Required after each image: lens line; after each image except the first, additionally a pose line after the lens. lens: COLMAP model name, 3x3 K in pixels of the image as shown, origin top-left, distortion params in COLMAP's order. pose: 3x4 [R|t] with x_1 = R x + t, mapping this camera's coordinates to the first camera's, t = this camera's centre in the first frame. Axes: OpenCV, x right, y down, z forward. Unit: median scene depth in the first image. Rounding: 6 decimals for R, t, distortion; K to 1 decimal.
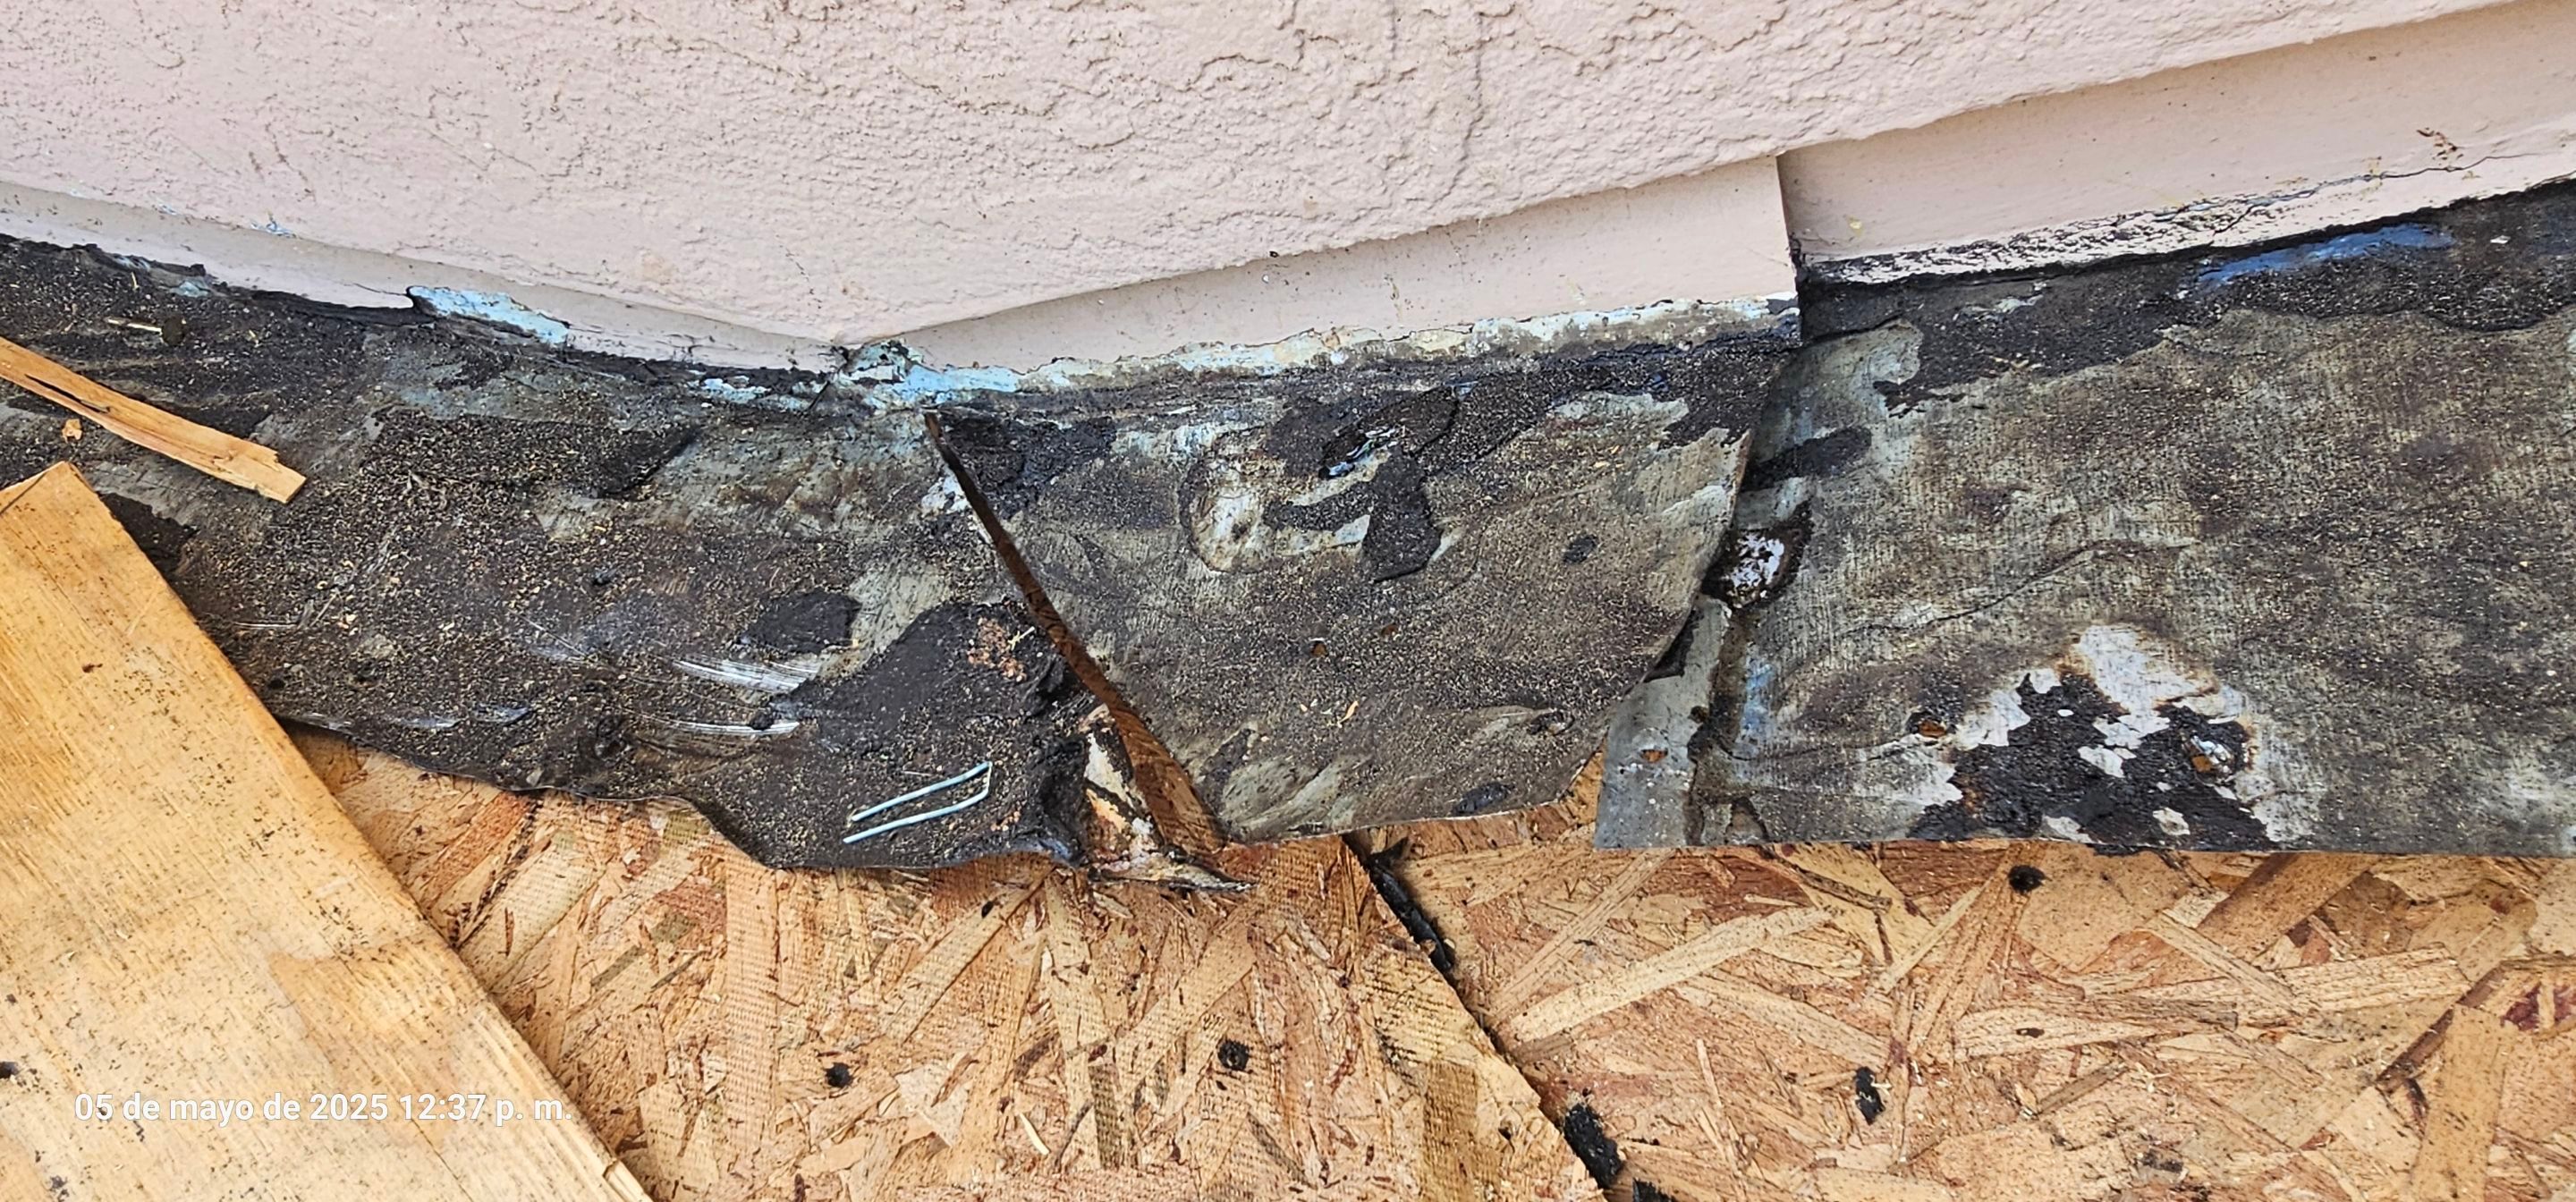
lens RADIAL K [[1837.9, 0, 1147.4], [0, 1837.9, 571.0], [0, 0, 1]] dist [-0.026617, 0.066122]
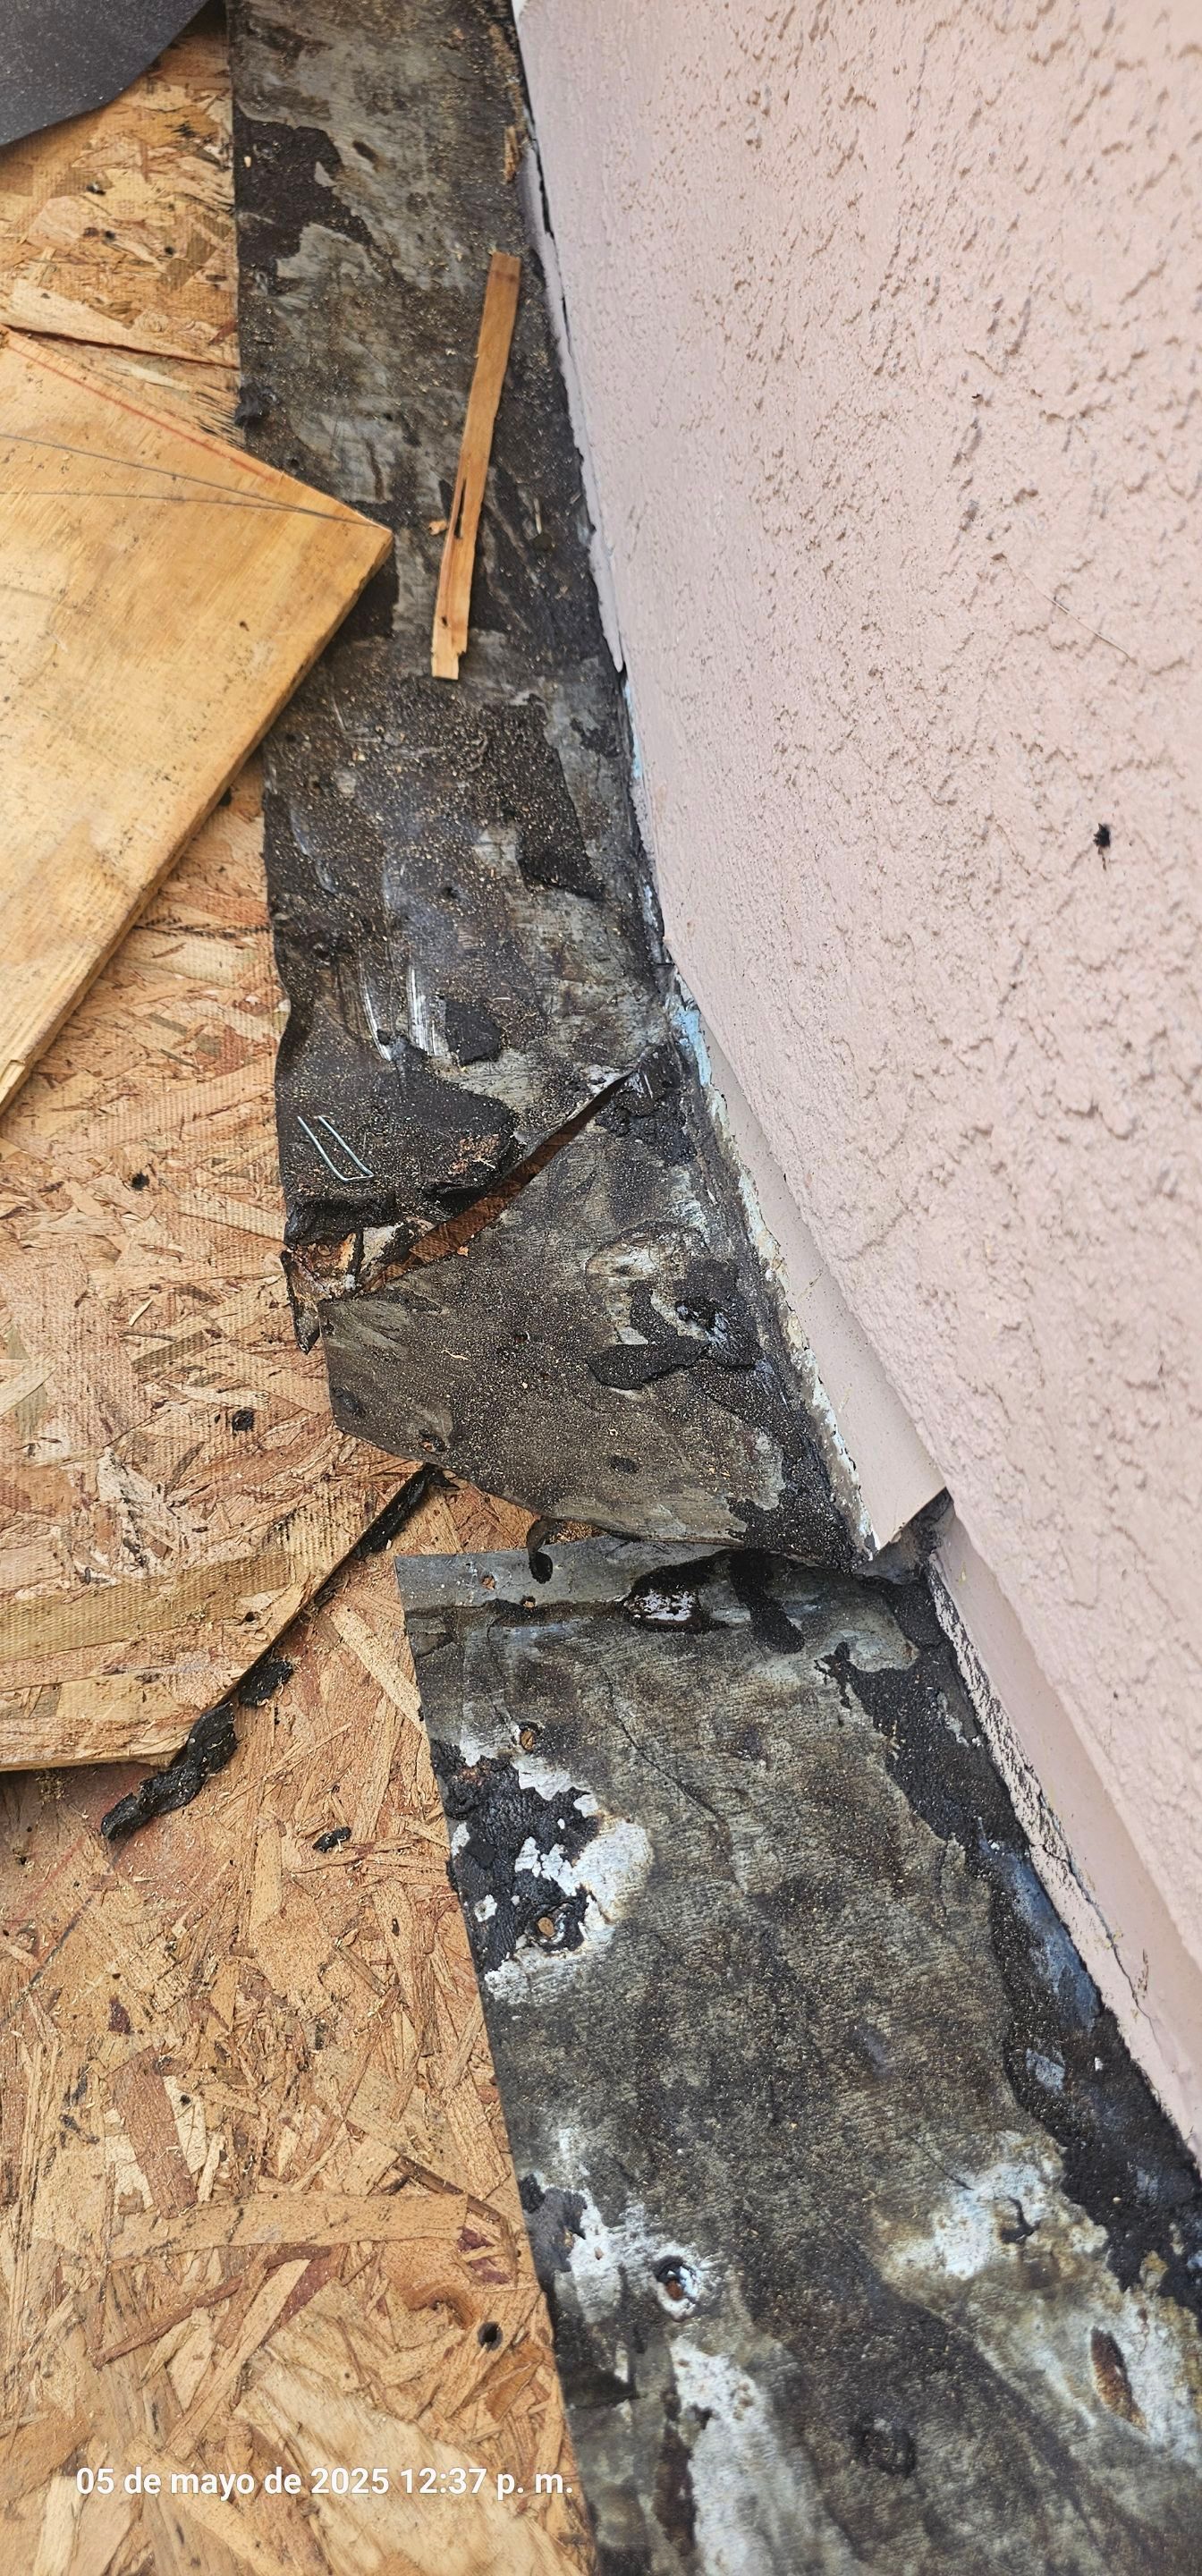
lens RADIAL K [[1795.7, 0, 559.3], [0, 1795.7, 1258.1], [0, 0, 1]] dist [0.063166, -0.000393]
pose [[0.387395, 0.874555, -0.291684, 0.385715], [-0.837937, 0.465951, 0.284168, -0.341418], [0.384431, 0.134328, 0.913329, -0.149746]]
